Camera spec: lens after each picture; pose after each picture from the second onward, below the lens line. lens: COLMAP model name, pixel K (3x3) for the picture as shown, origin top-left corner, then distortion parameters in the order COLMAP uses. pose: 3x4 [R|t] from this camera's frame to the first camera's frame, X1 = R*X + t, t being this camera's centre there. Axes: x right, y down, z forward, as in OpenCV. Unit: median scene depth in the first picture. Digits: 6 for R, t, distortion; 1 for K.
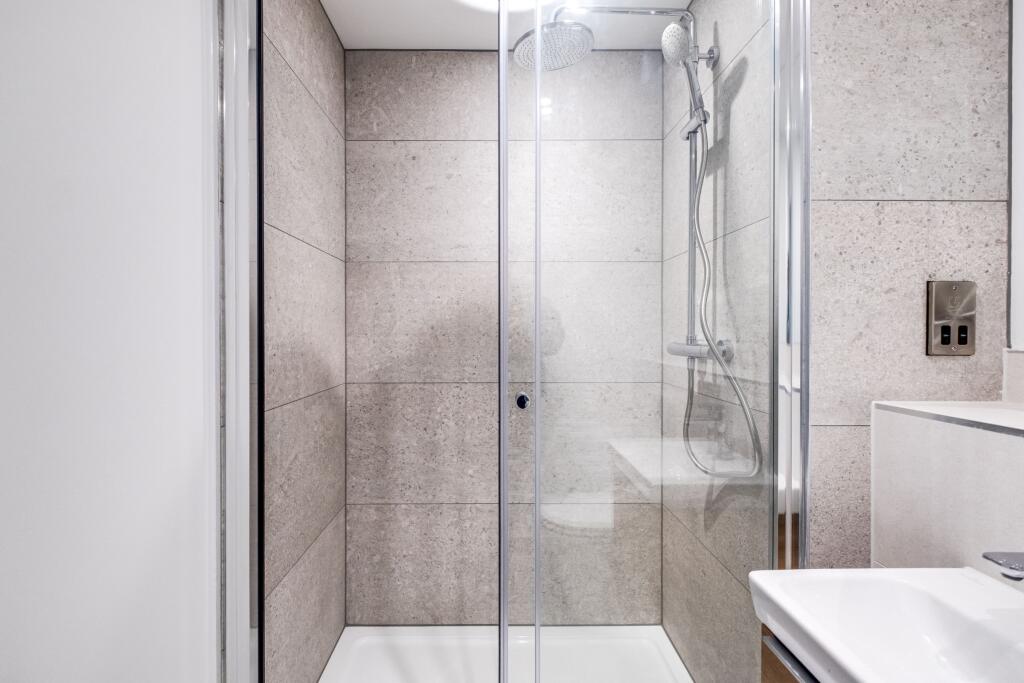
lens RADIAL K [[465.8, 0, 507.8], [0, 465.8, 335.1], [0, 0, 1]] dist [0.001224, -0.000152]
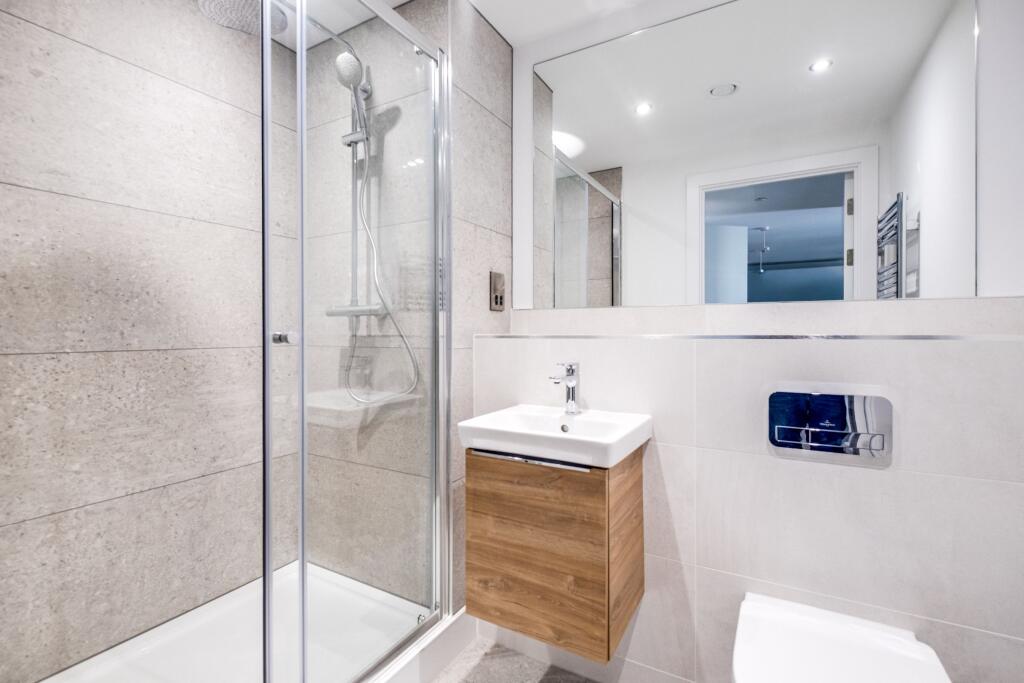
lens RADIAL K [[465.8, 0, 511.5], [0, 465.8, 337.8], [0, 0, 1]] dist [0.001224, -0.000152]
pose [[0.501720, -0.008828, 0.864985, -0.390155], [0.007371, 0.999955, 0.005930, 0.079471], [-0.864999, 0.003400, 0.501763, -0.020146]]
